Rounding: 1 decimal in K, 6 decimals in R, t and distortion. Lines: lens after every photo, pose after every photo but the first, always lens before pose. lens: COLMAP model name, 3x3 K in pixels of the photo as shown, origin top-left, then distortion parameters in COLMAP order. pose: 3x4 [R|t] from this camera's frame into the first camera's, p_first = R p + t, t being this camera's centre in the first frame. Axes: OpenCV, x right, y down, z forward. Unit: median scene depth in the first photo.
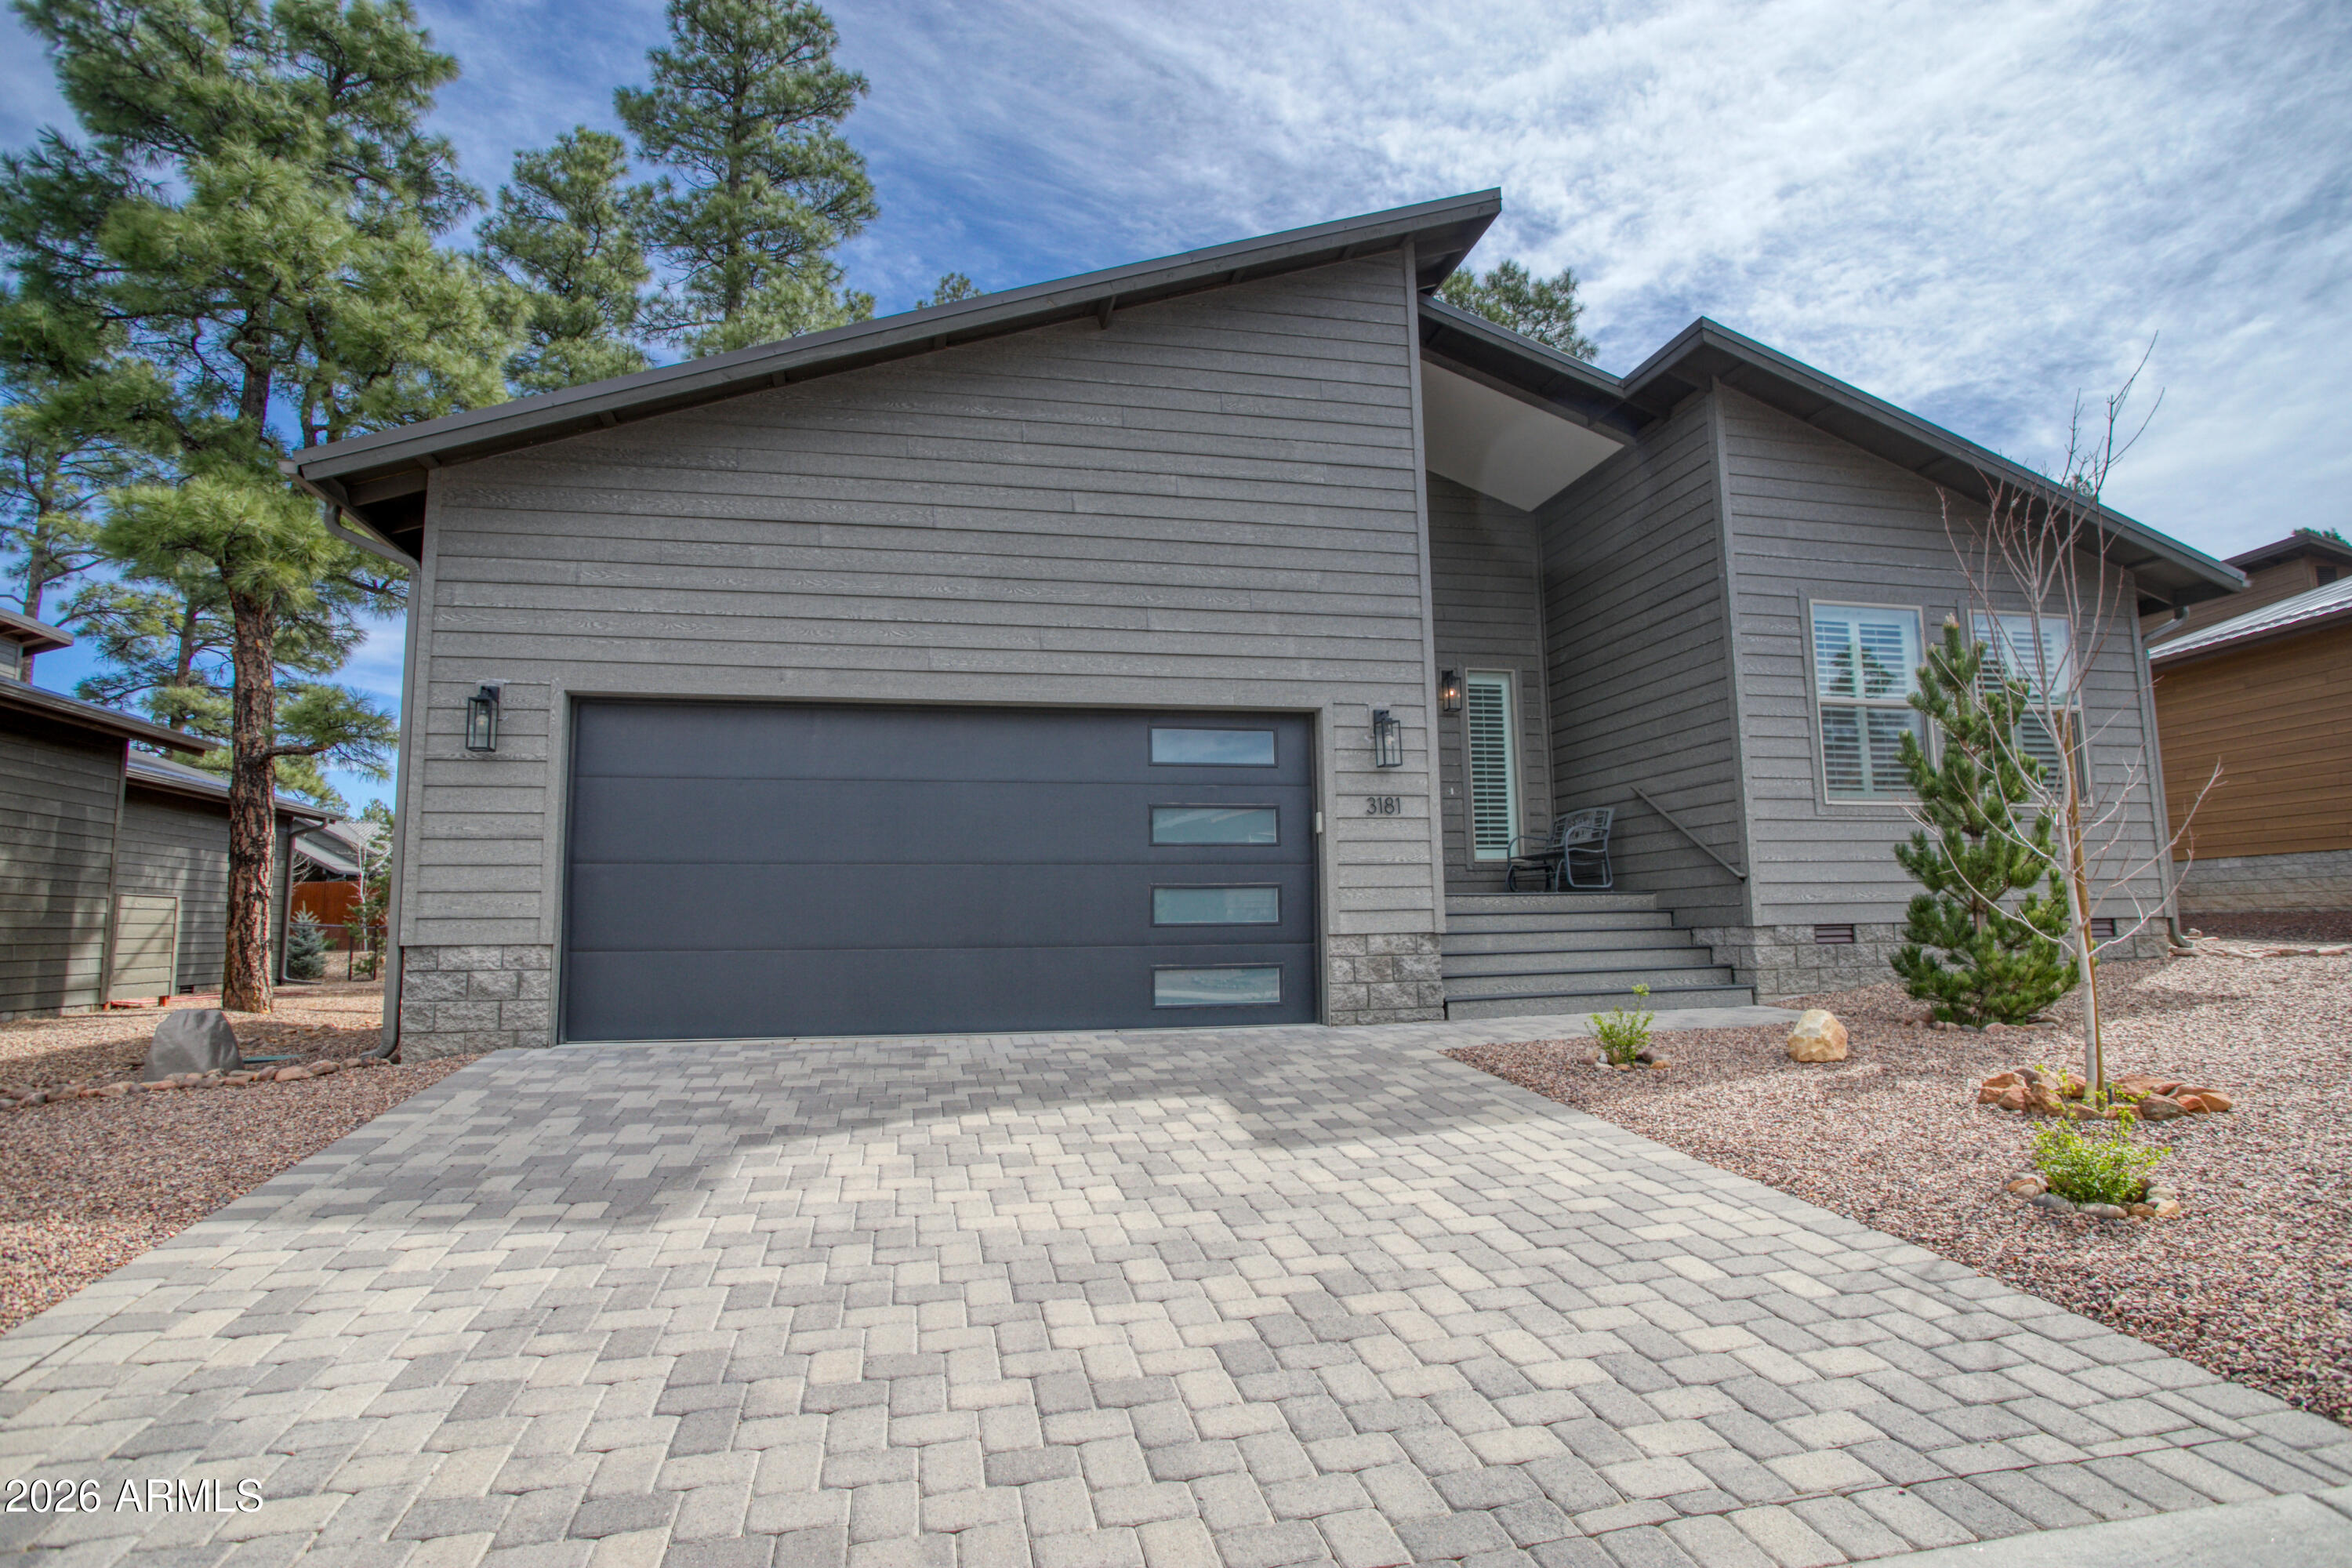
lens RADIAL K [[1251.3, 0, 1180.4], [0, 1251.3, 774.8], [0, 0, 1]] dist [-0.055156, 0.007966]
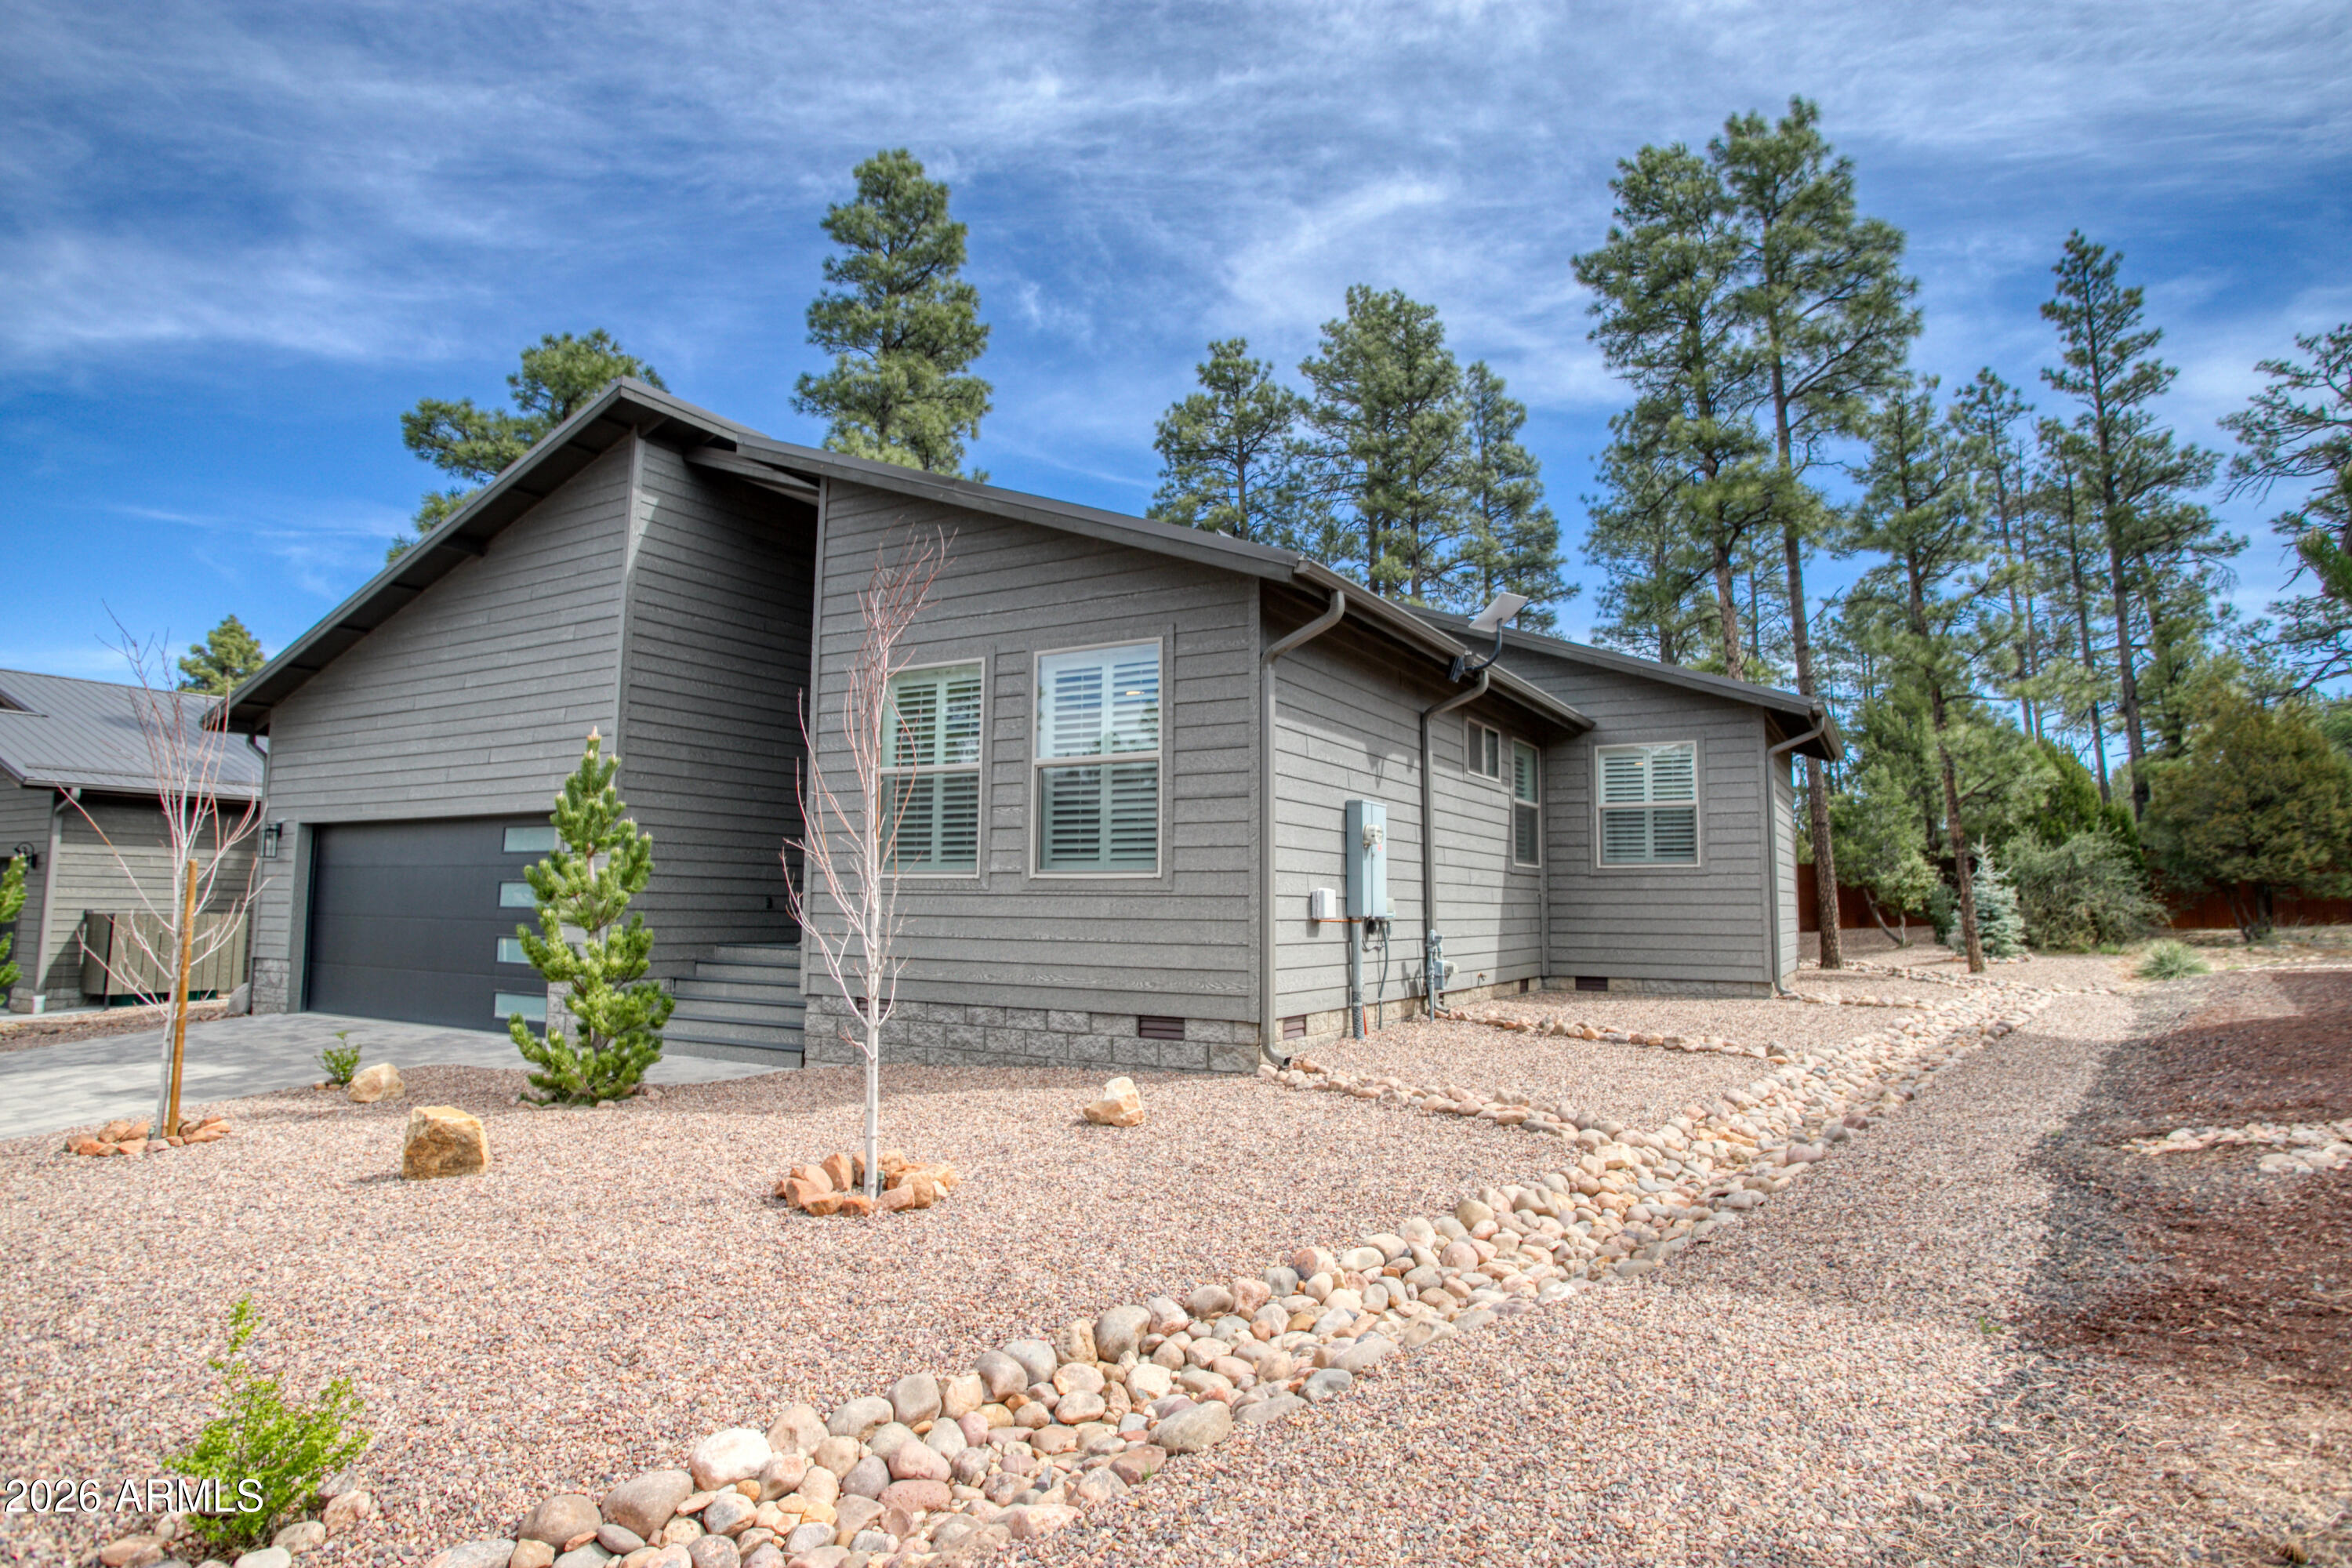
lens RADIAL K [[1283.6, 0, 1186.2], [0, 1283.6, 765.2], [0, 0, 1]] dist [-0.039273, 0.003261]
pose [[0.732981, -0.053841, -0.678115, 1.582767], [0.066158, 0.997779, -0.007711, -0.047035], [0.677024, -0.039211, 0.734915, 0.458246]]
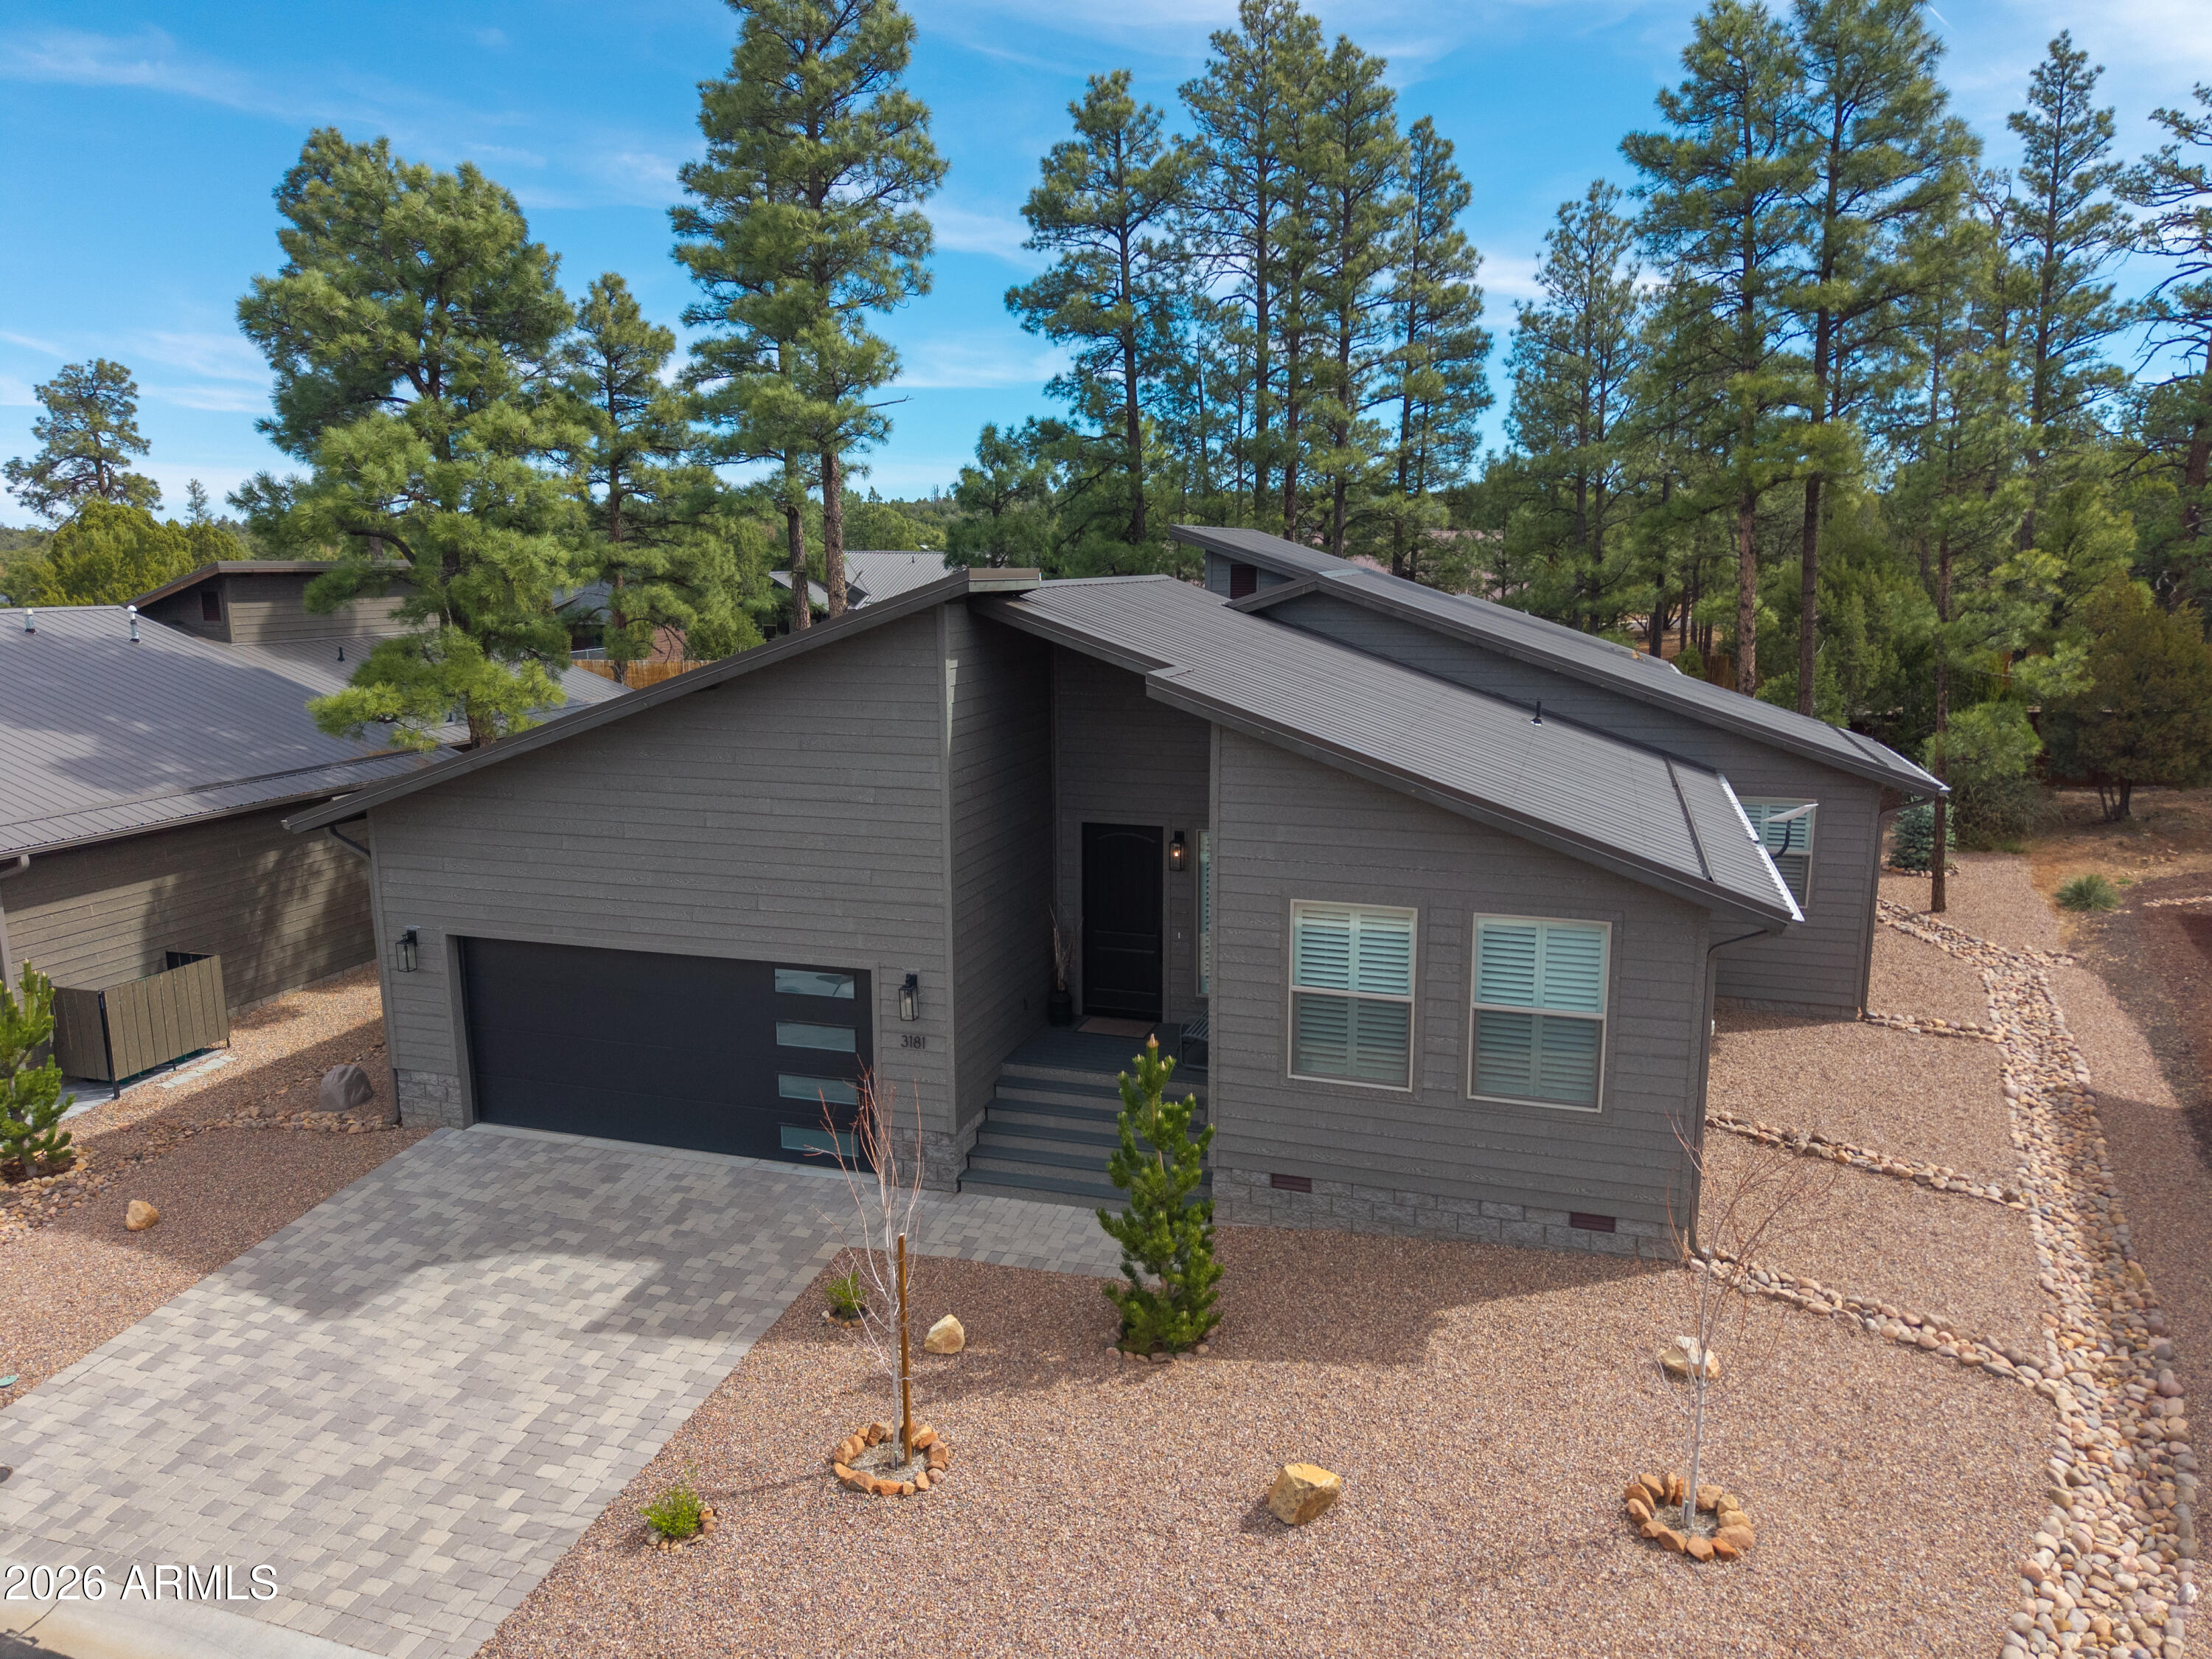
lens RADIAL K [[1511.0, 0, 1106.0], [0, 1511.0, 829.7], [0, 0, 1]] dist [0.016682, -0.010015]
pose [[0.864429, 0.105951, -0.491464, 1.161980], [0.054451, 0.952061, 0.301022, -0.702270], [0.499798, -0.286973, 0.817220, -0.189631]]
